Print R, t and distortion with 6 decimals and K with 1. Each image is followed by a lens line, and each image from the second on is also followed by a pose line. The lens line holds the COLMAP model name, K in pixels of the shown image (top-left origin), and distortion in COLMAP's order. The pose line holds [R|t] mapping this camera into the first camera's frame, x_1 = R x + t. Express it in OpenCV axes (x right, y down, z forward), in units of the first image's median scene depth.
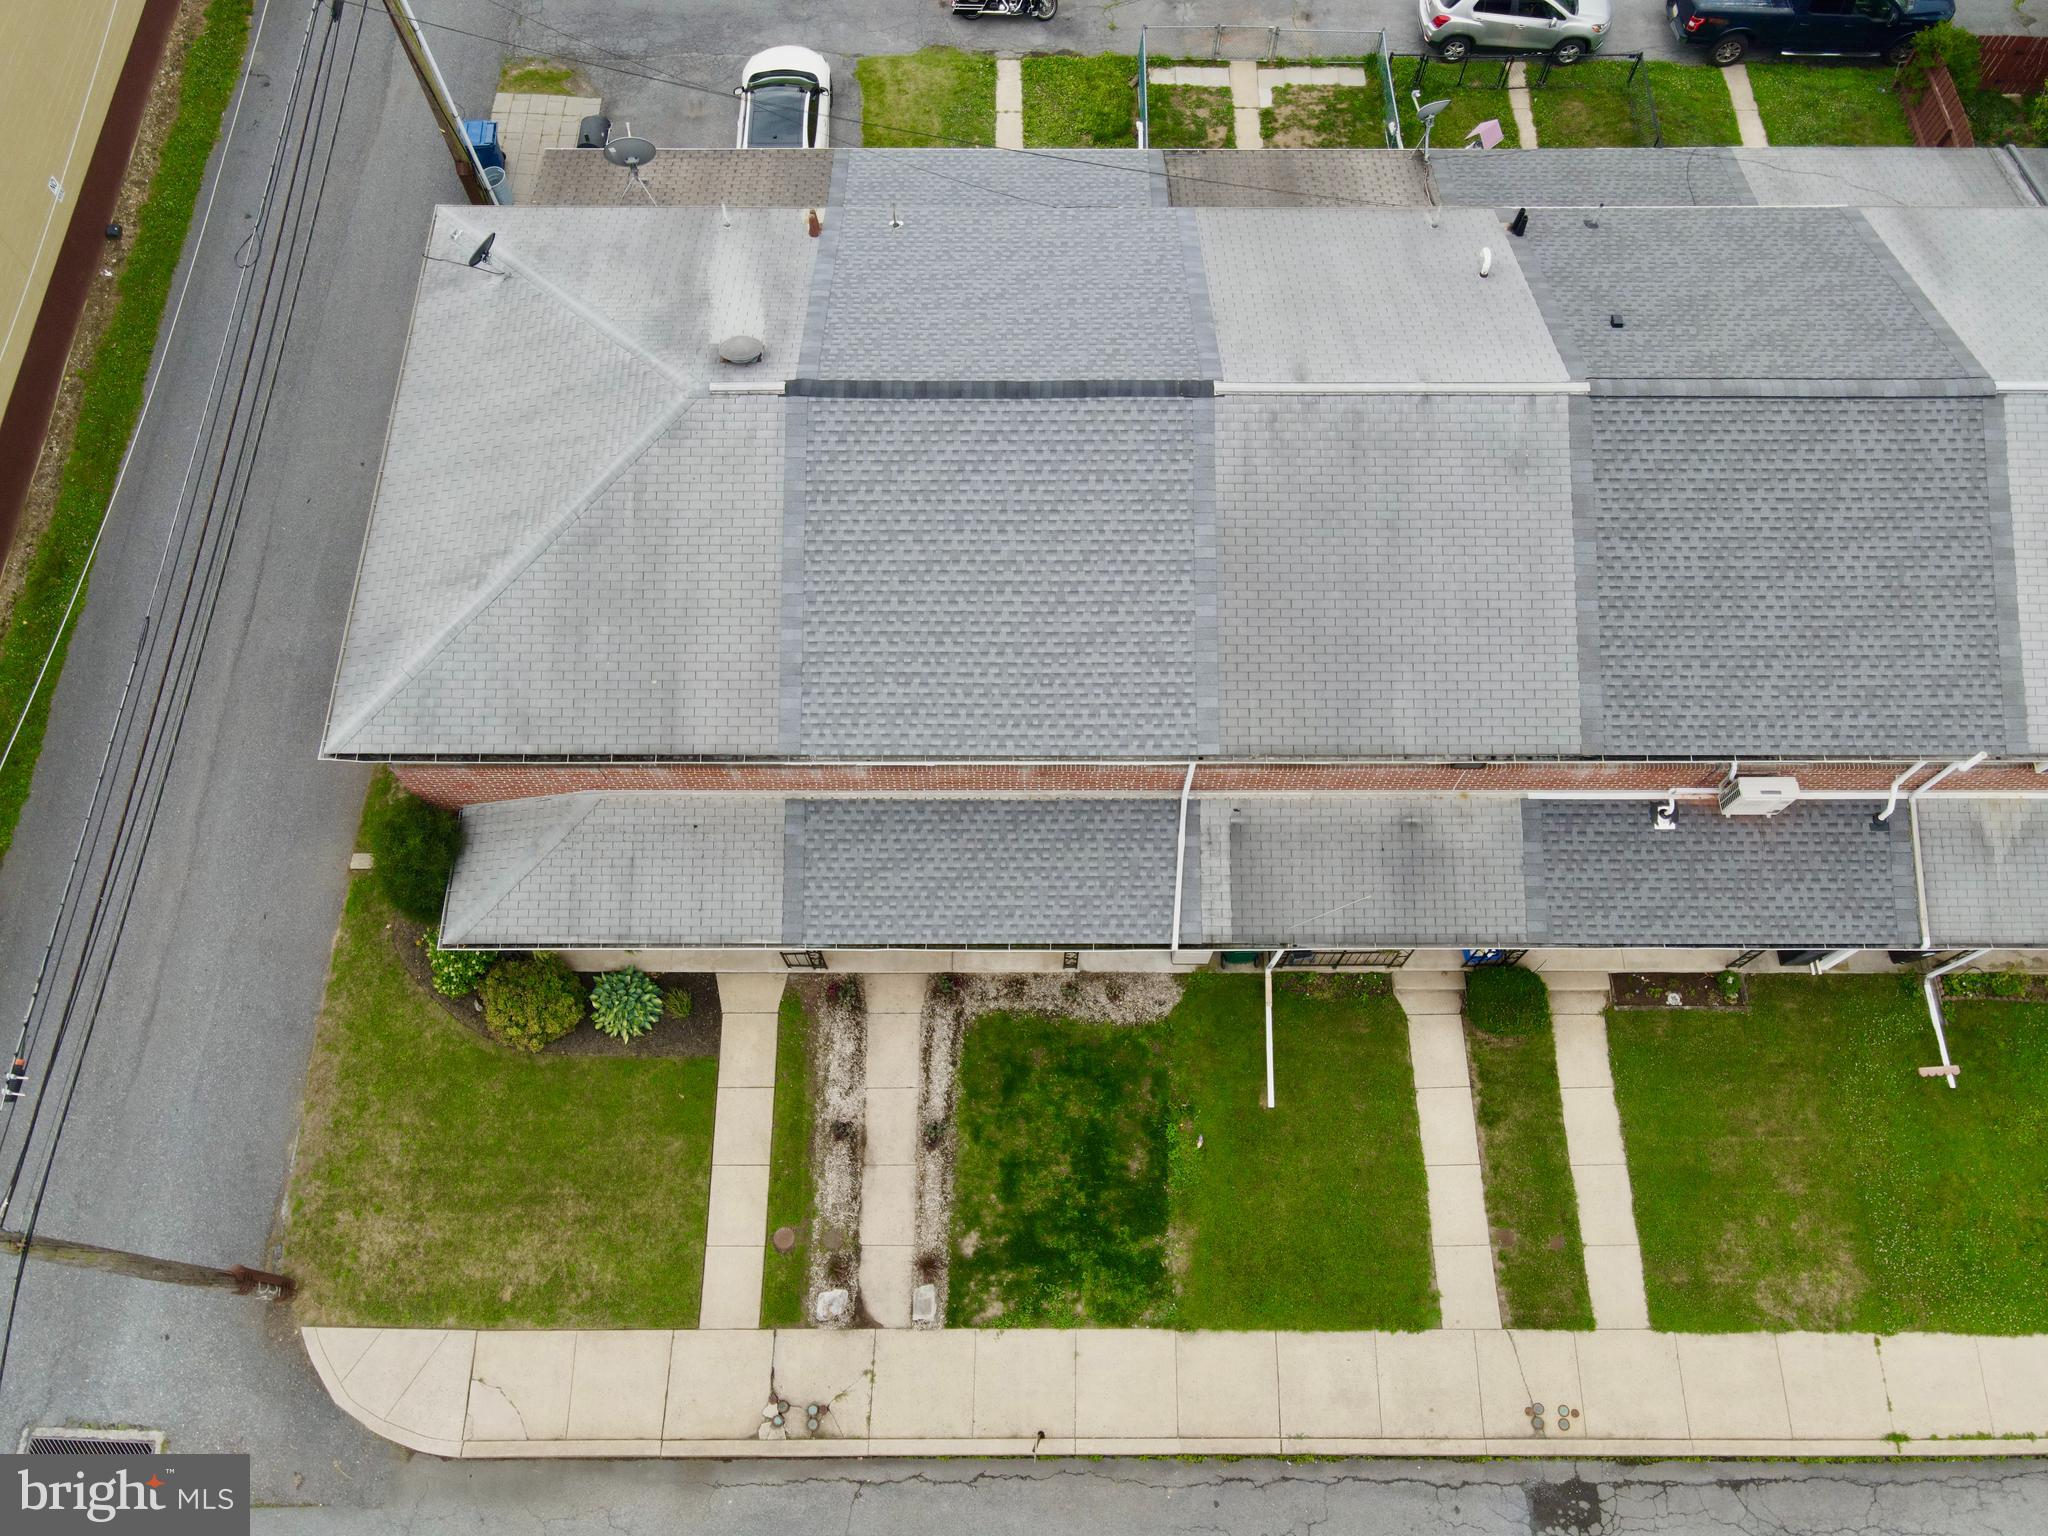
lens RADIAL K [[1502.7, 0, 1024.0], [0, 1502.7, 768.0], [0, 0, 1]] dist [0.007549, 0.011627]
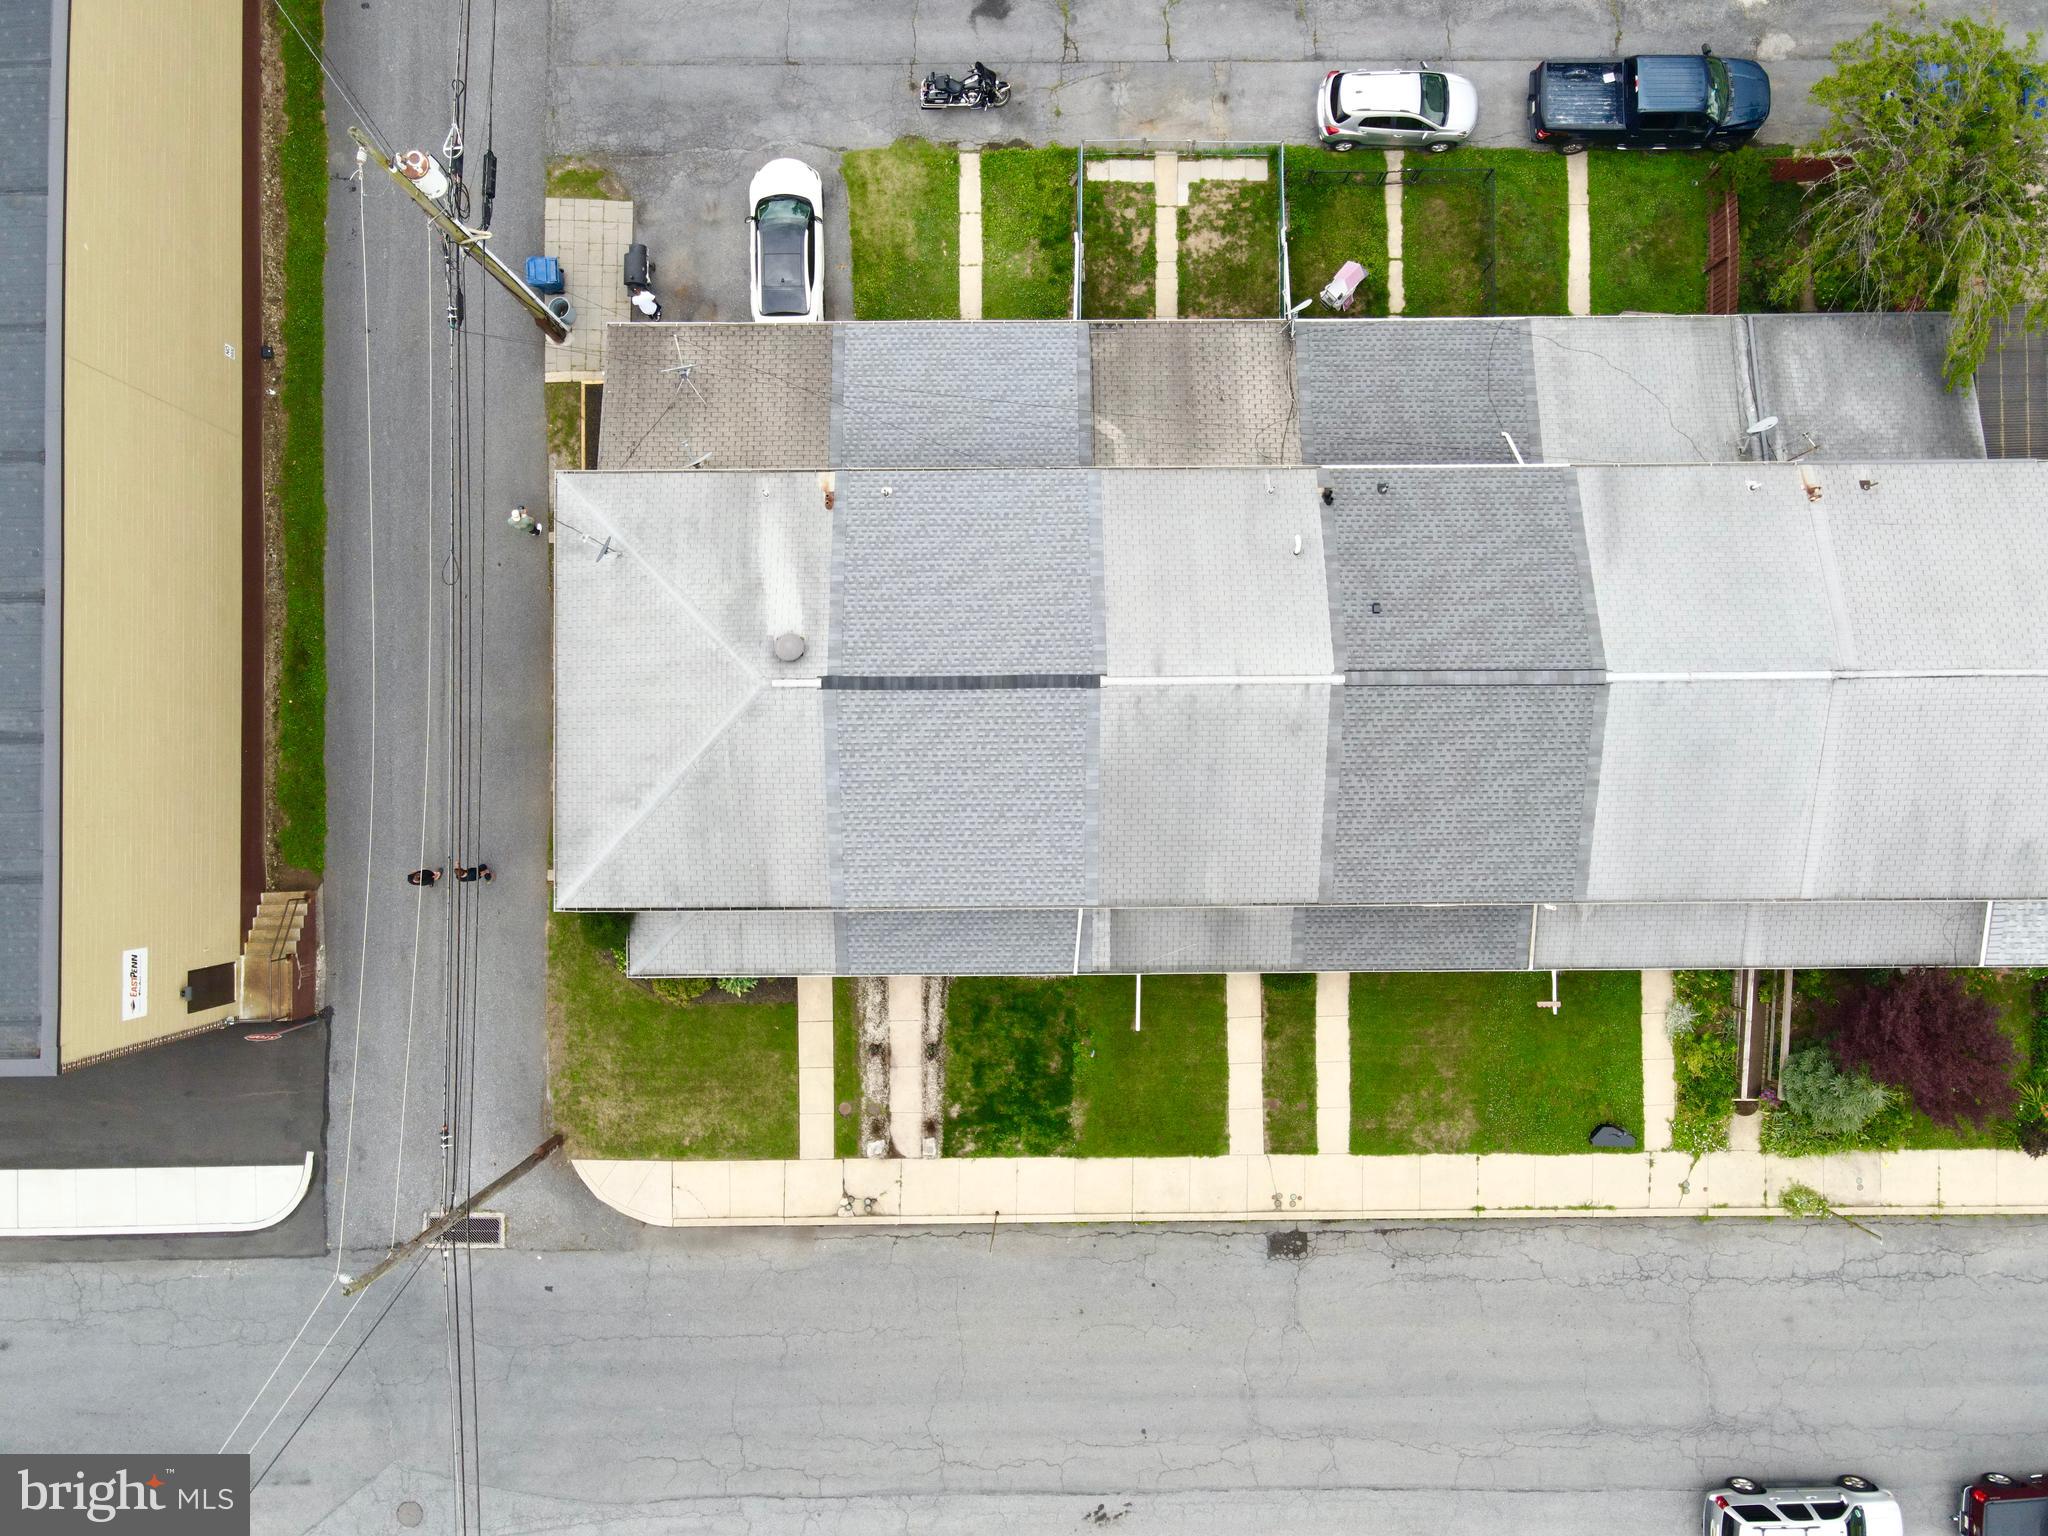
lens RADIAL K [[1510.6, 0, 1024.0], [0, 1510.6, 768.0], [0, 0, 1]] dist [-0.030625, 0.091217]
pose [[0.999986, -0.005040, 0.001701, 0.041277], [0.003969, 0.919911, 0.392108, -0.712413], [-0.003541, -0.392095, 0.919918, -0.415086]]
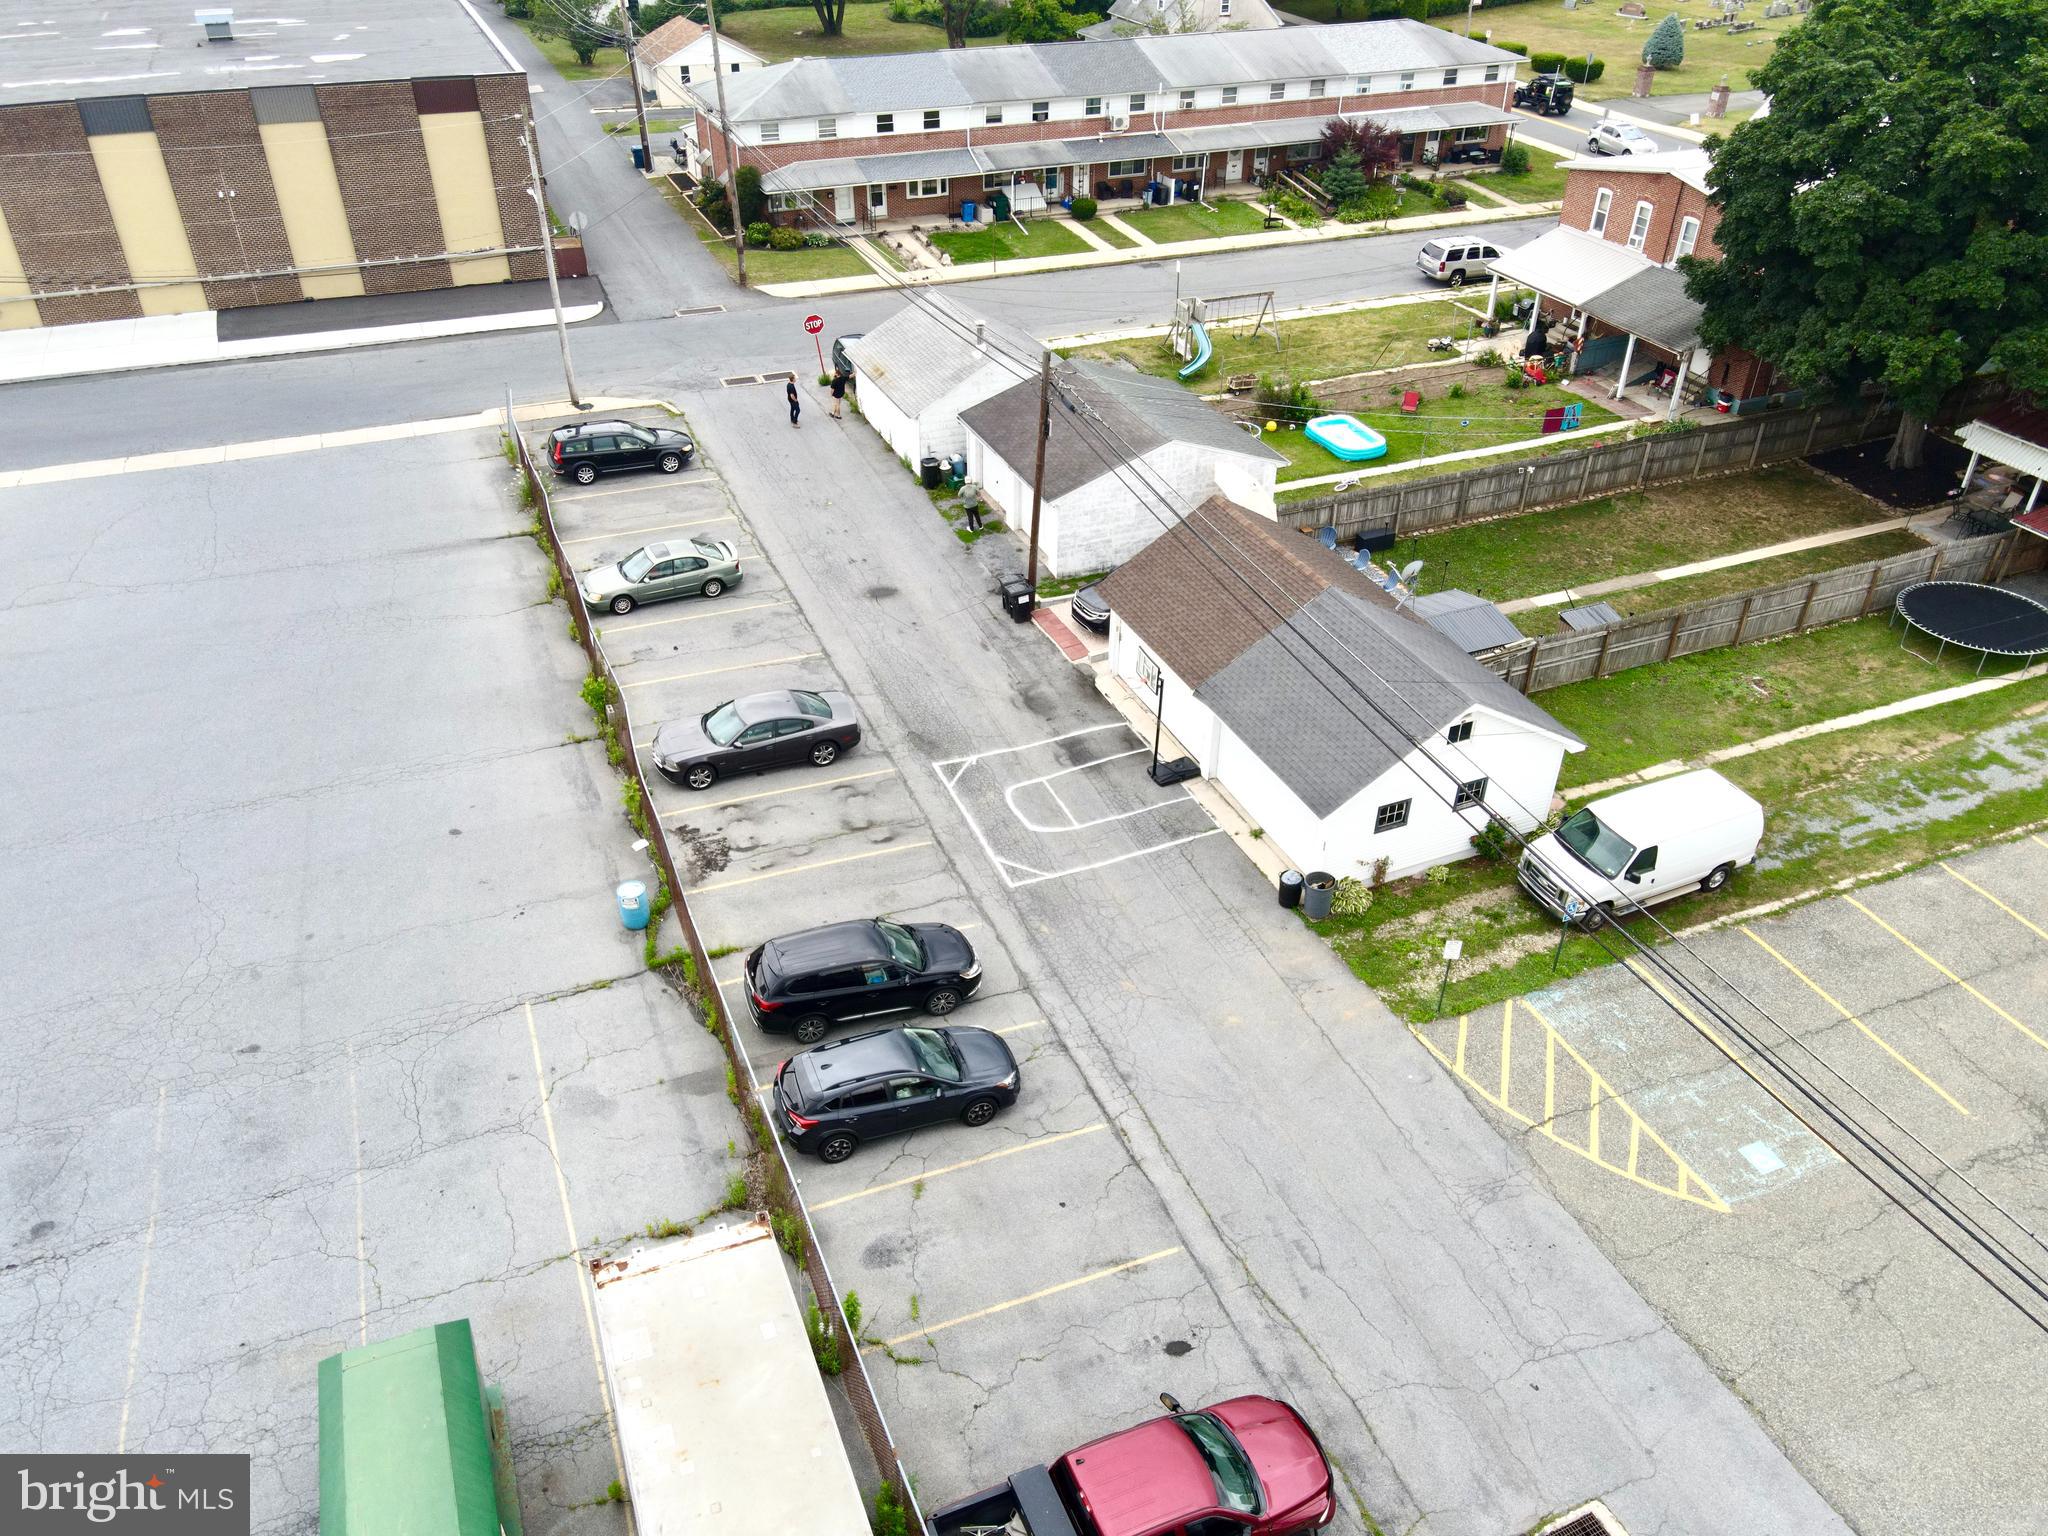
lens RADIAL K [[1502.7, 0, 1024.0], [0, 1502.7, 768.0], [0, 0, 1]] dist [0.007549, 0.011627]
pose [[0.922211, -0.218419, 0.319093, -1.133179], [0.351956, 0.815924, -0.458689, 2.683854], [-0.160169, 0.535315, 0.829328, -1.046106]]
